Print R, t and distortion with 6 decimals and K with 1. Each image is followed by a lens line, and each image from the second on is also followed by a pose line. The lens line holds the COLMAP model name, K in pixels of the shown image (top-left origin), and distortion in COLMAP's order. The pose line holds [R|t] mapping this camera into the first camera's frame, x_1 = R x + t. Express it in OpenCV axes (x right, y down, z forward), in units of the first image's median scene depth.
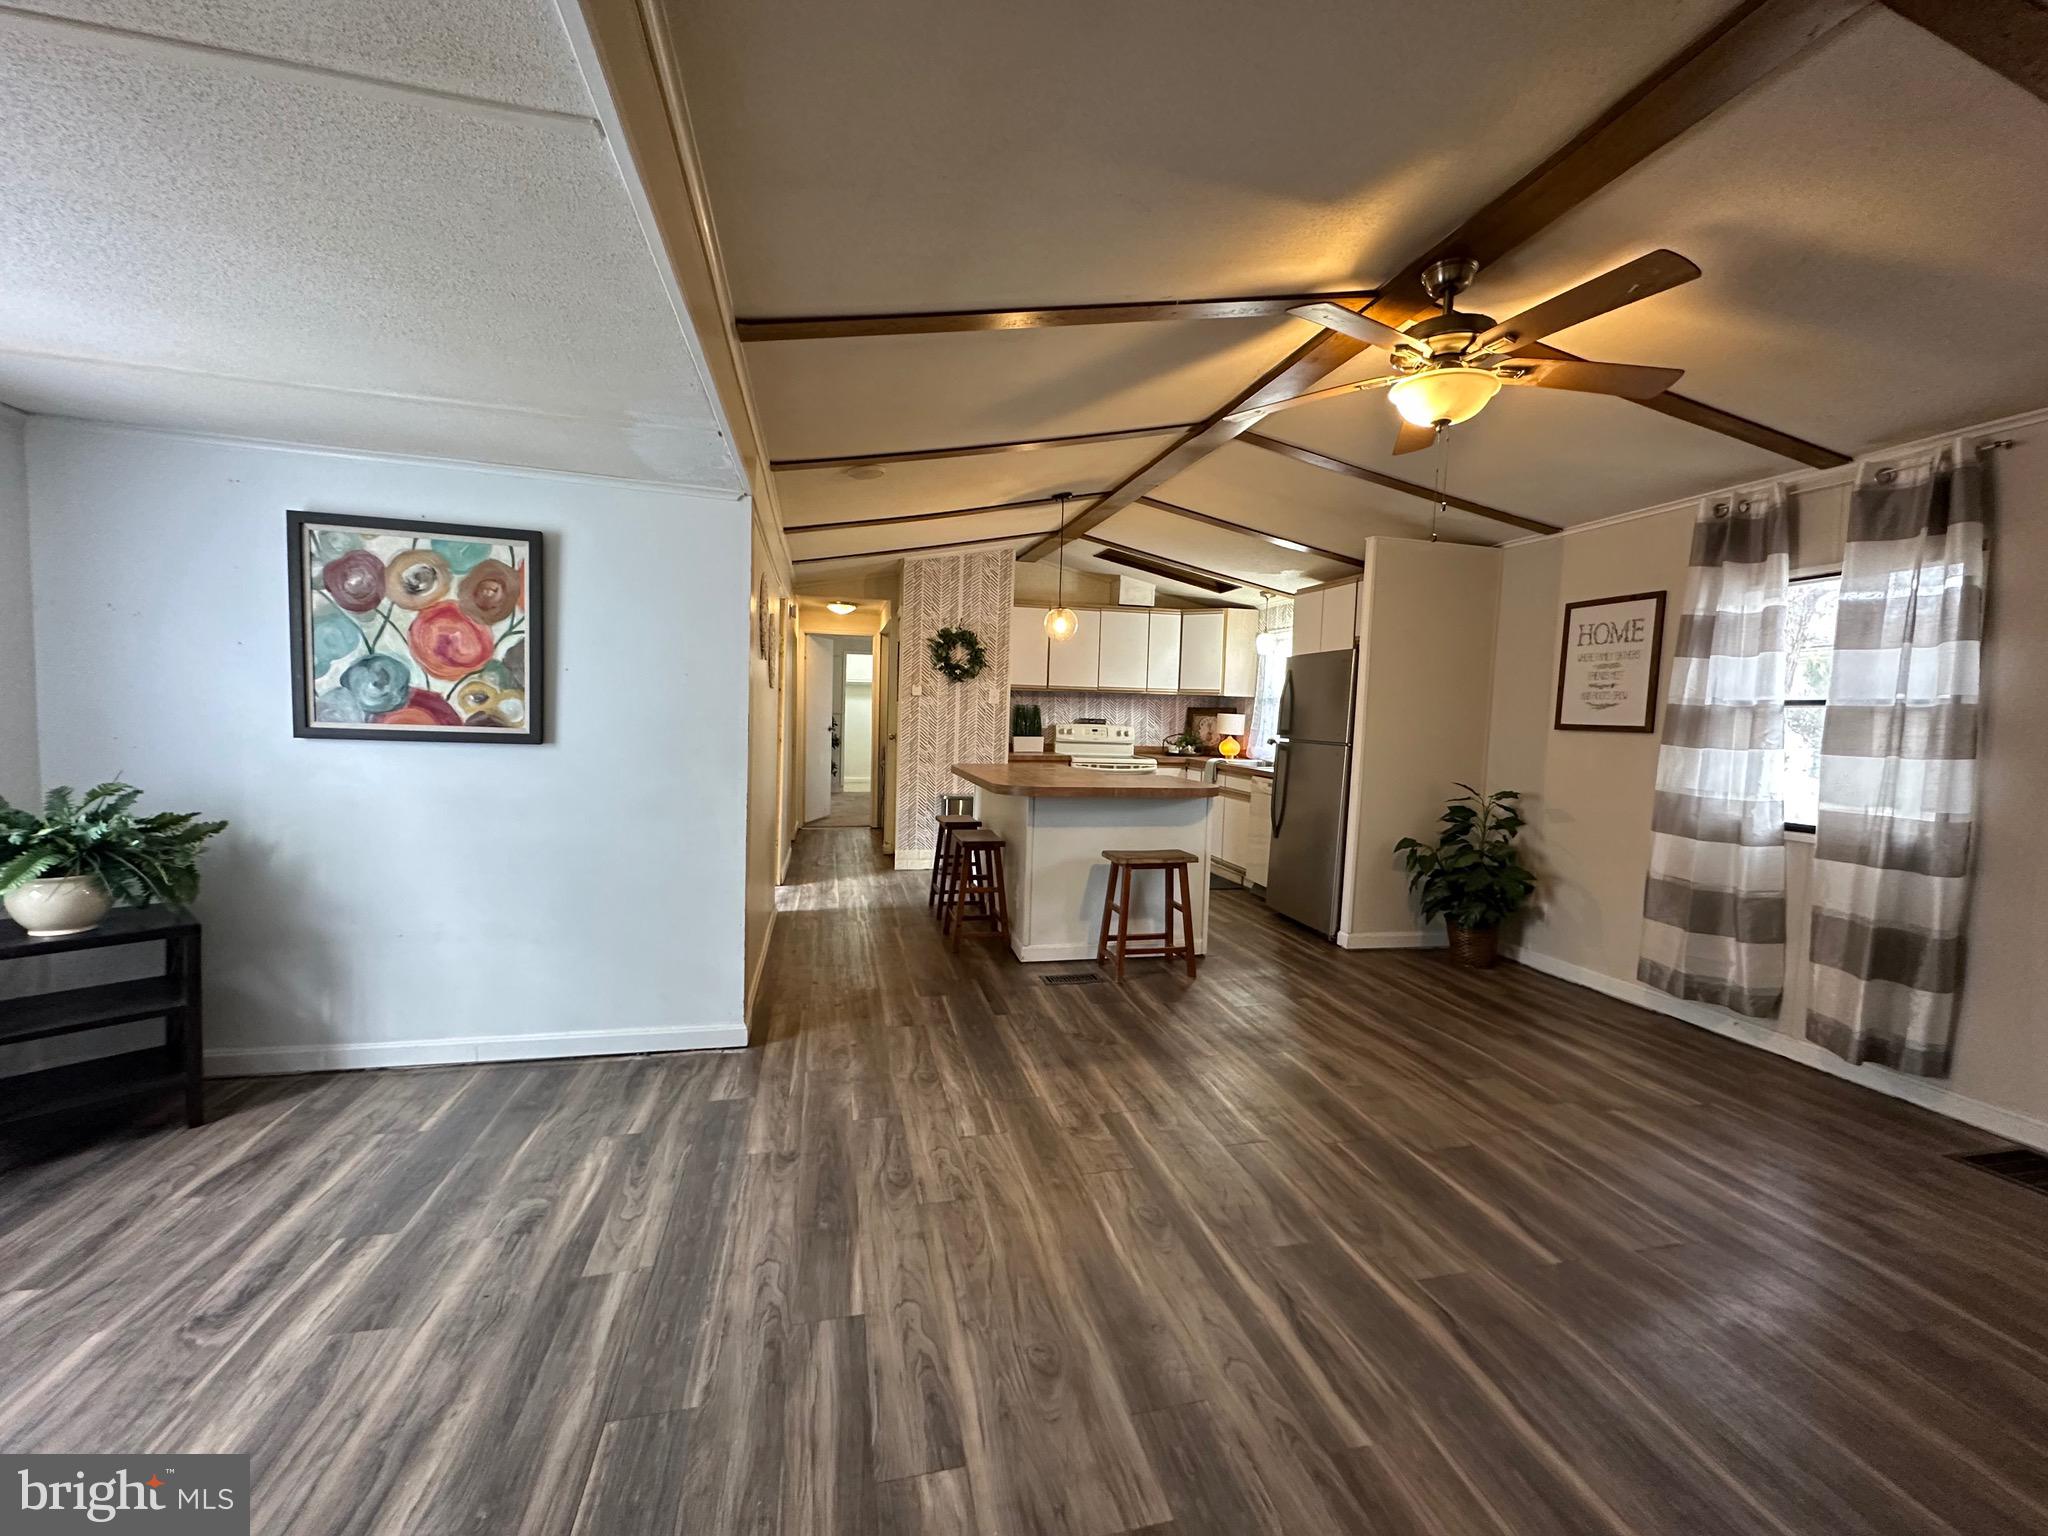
lens RADIAL K [[817.6, 0, 1024.0], [0, 817.6, 768.0], [0, 0, 1]] dist [-0.002308, -0.000184]
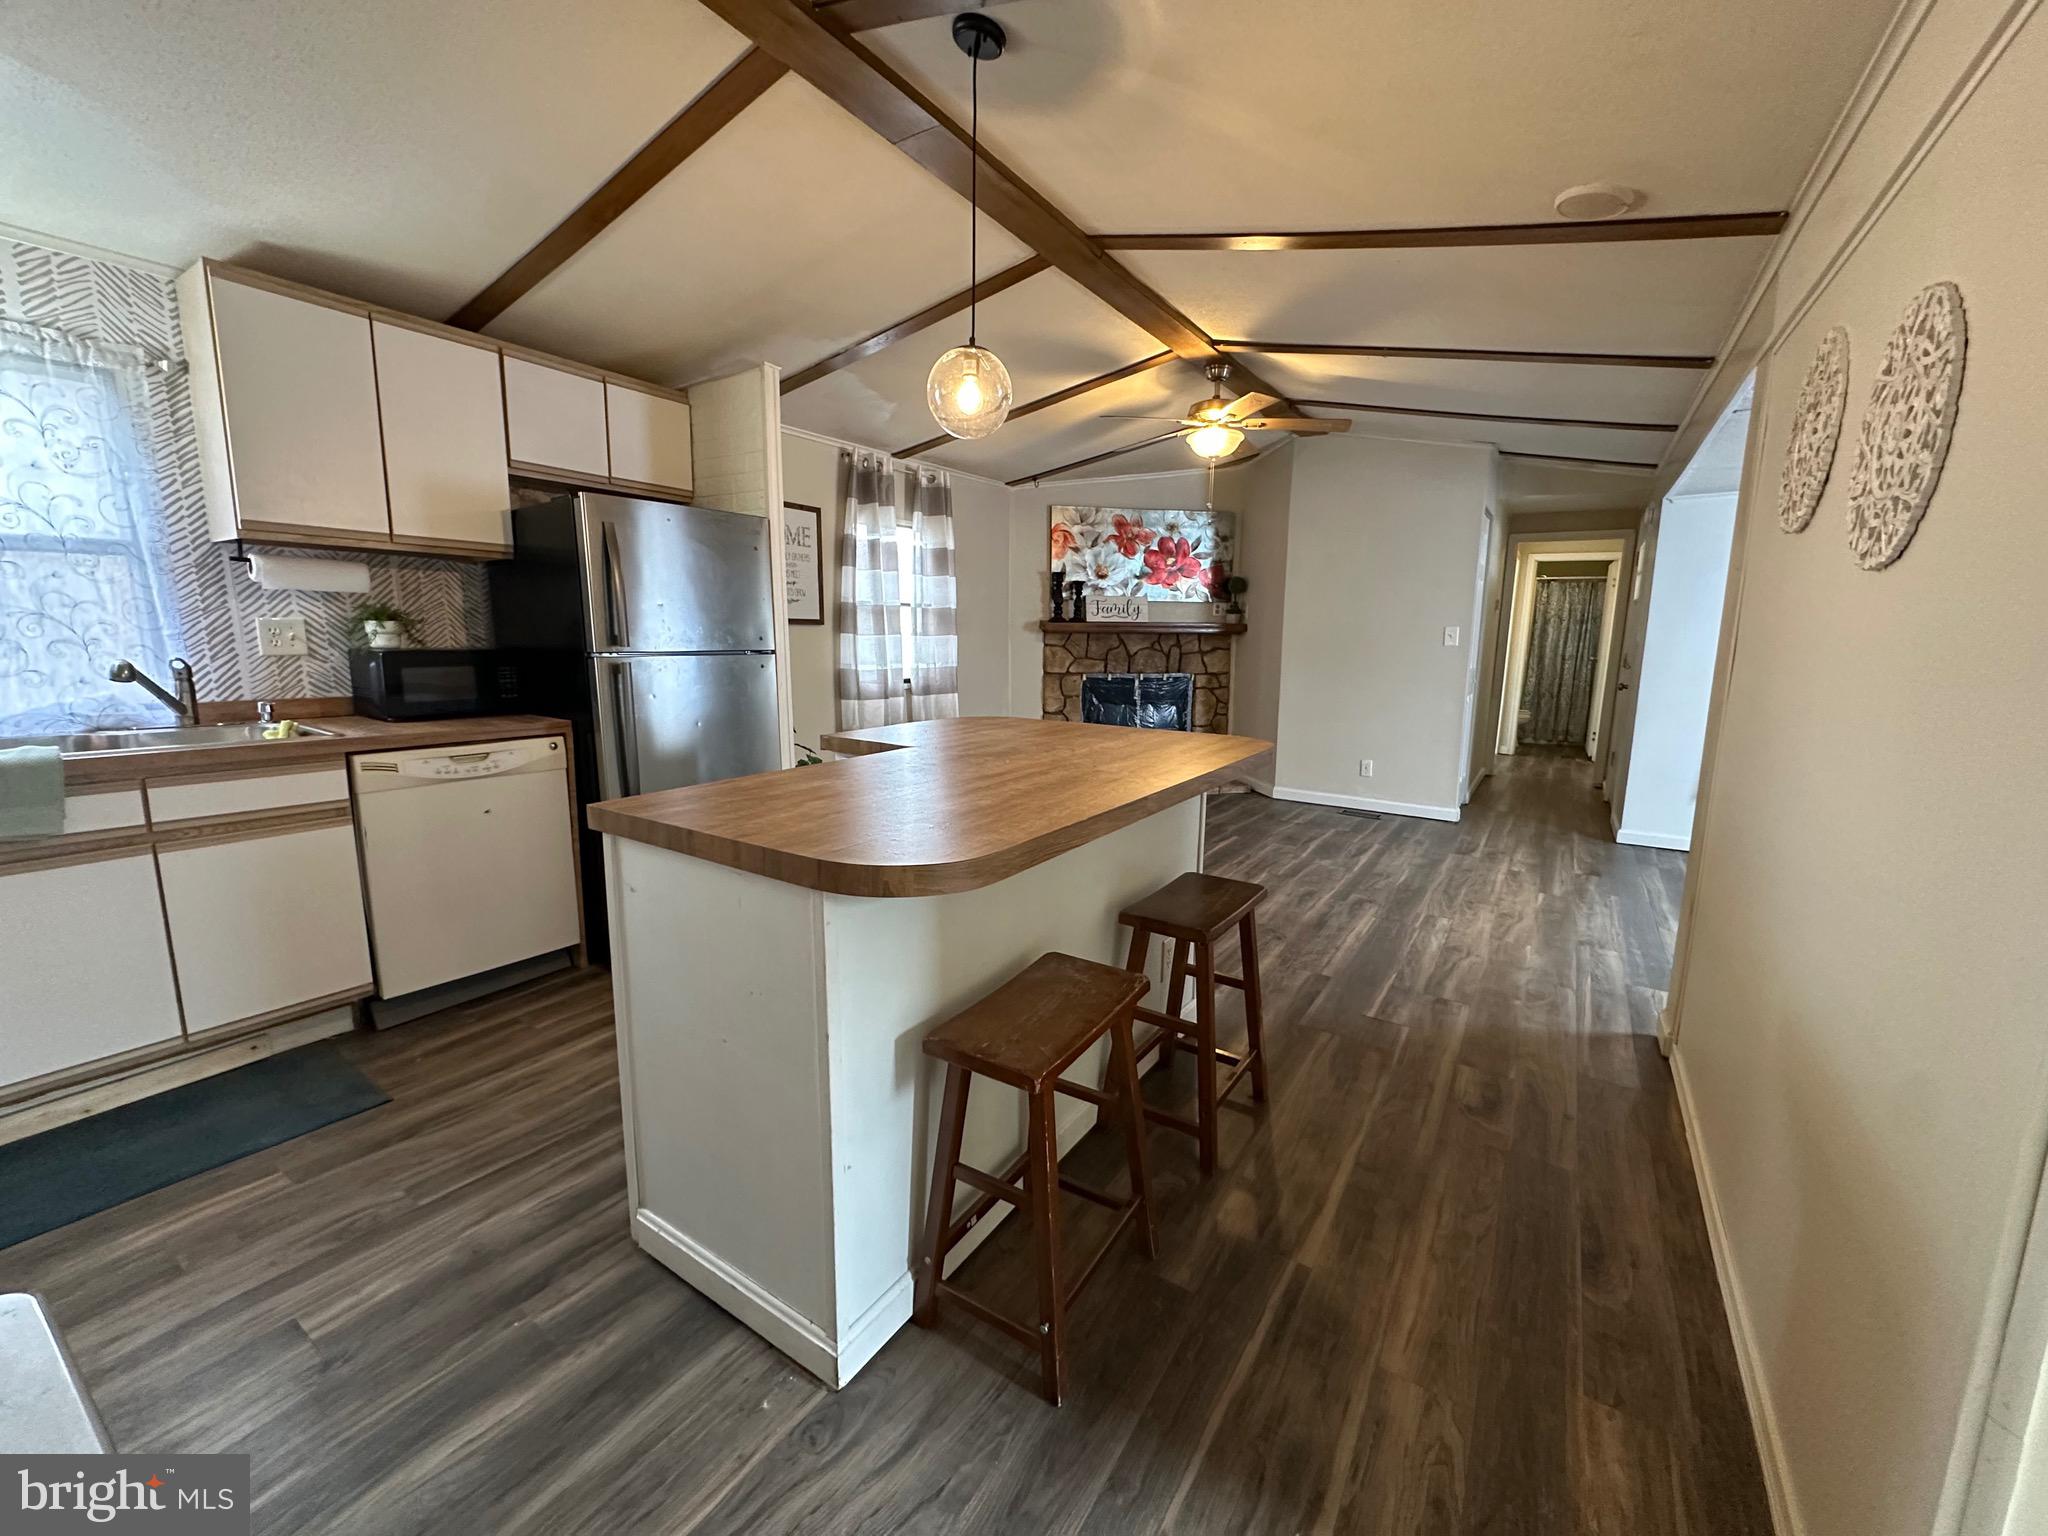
lens RADIAL K [[817.6, 0, 1024.0], [0, 817.6, 768.0], [0, 0, 1]] dist [-0.002308, -0.000184]
pose [[-0.682166, -0.161159, 0.713216, -0.384249], [0.013901, 0.972374, 0.233015, -0.121942], [-0.731065, 0.168869, -0.661080, 1.709074]]
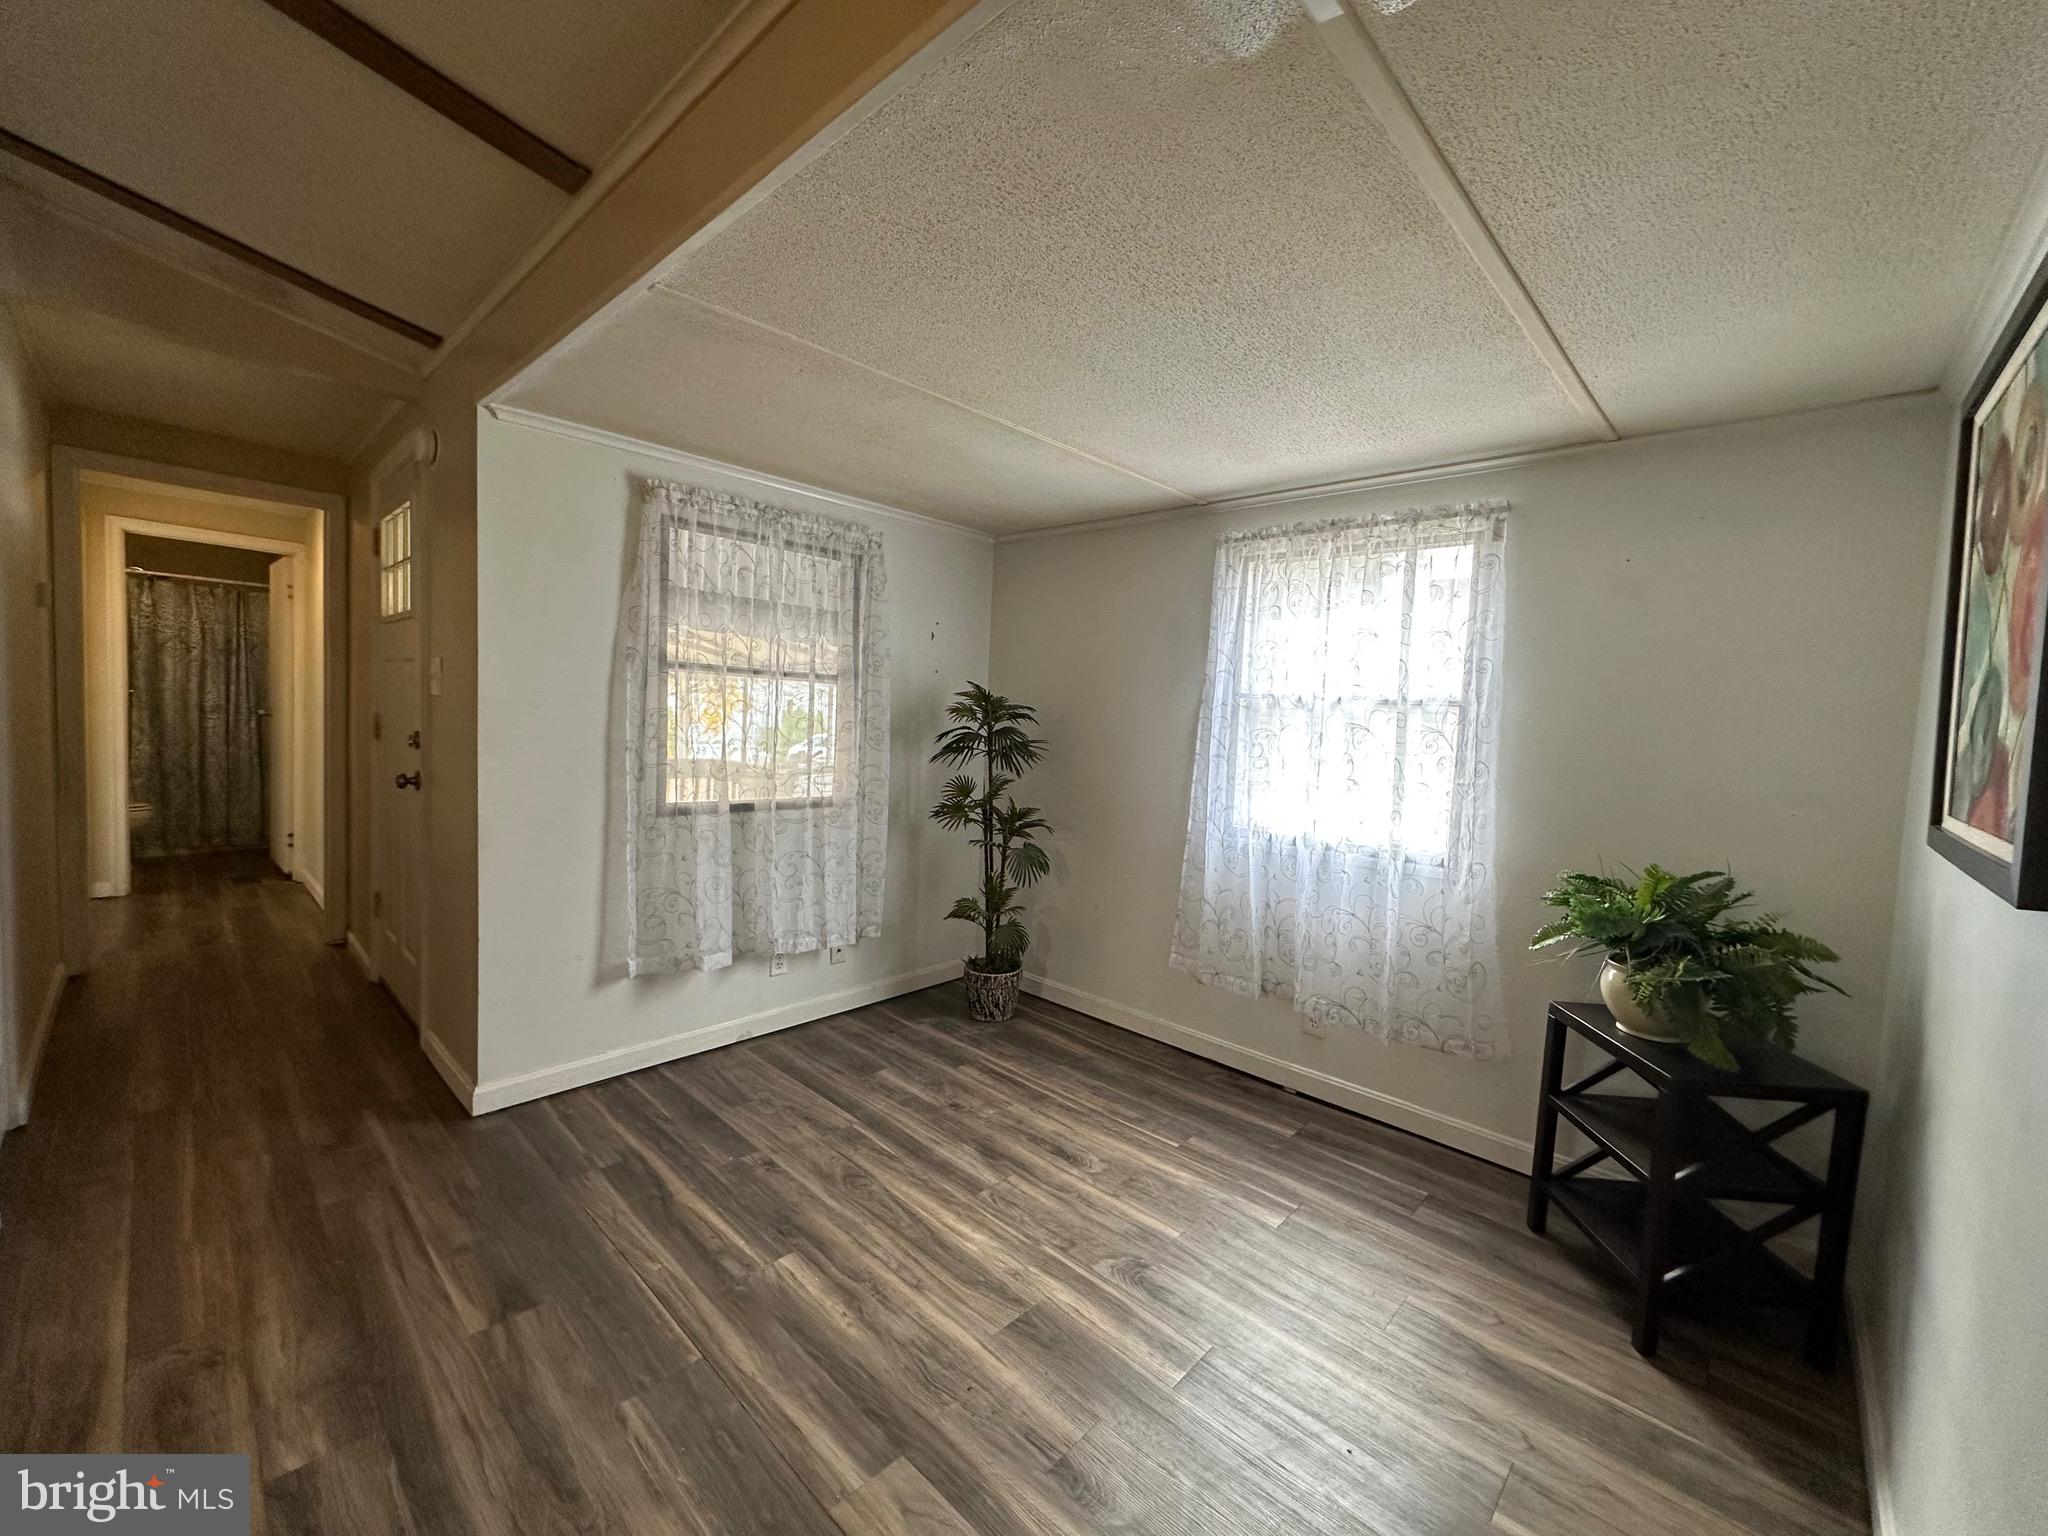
lens RADIAL K [[817.6, 0, 1024.0], [0, 817.6, 768.0], [0, 0, 1]] dist [-0.002308, -0.000184]
pose [[-0.834905, -0.037940, -0.549086, -0.096663], [-0.111250, 0.988662, 0.100847, -0.053204], [0.539034, 0.145284, -0.829659, 0.808147]]
